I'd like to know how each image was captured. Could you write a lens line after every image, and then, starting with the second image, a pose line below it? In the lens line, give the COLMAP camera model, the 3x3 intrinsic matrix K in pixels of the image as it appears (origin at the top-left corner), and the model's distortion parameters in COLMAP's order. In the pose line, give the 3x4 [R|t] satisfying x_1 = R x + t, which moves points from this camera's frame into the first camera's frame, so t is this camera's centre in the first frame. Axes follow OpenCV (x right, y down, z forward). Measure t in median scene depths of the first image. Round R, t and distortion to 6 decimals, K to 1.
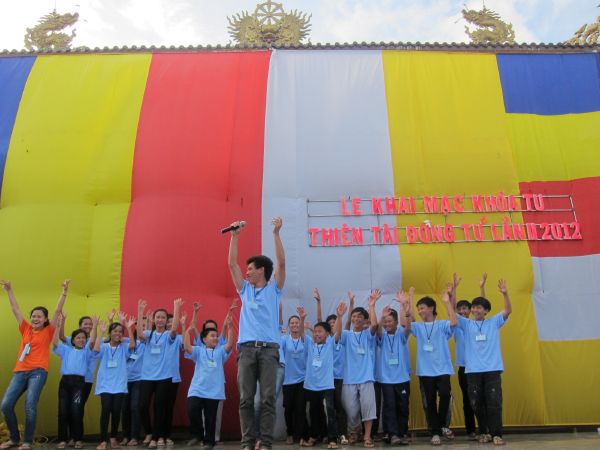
lens RADIAL K [[543.6, 0, 317.9], [0, 543.6, 221.7], [0, 0, 1]] dist [-0.030851, 0.000000]
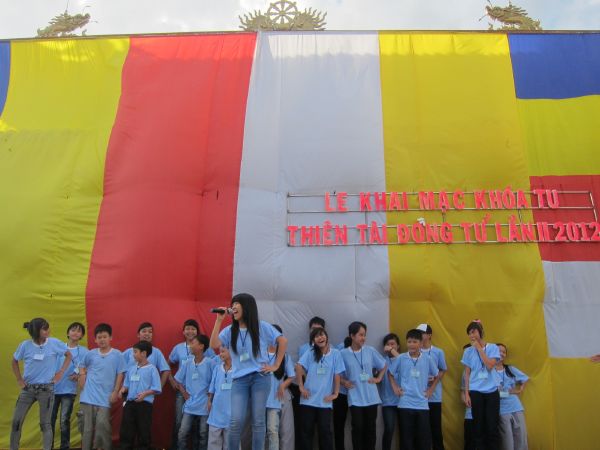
lens RADIAL K [[543.6, 0, 315.0], [0, 543.6, 224.1], [0, 0, 1]] dist [-0.030851, 0.000000]
pose [[0.997794, 0.009522, -0.065694, 0.085746], [-0.010667, 0.999797, -0.017096, 0.023887], [0.065518, 0.017759, 0.997693, 0.110316]]
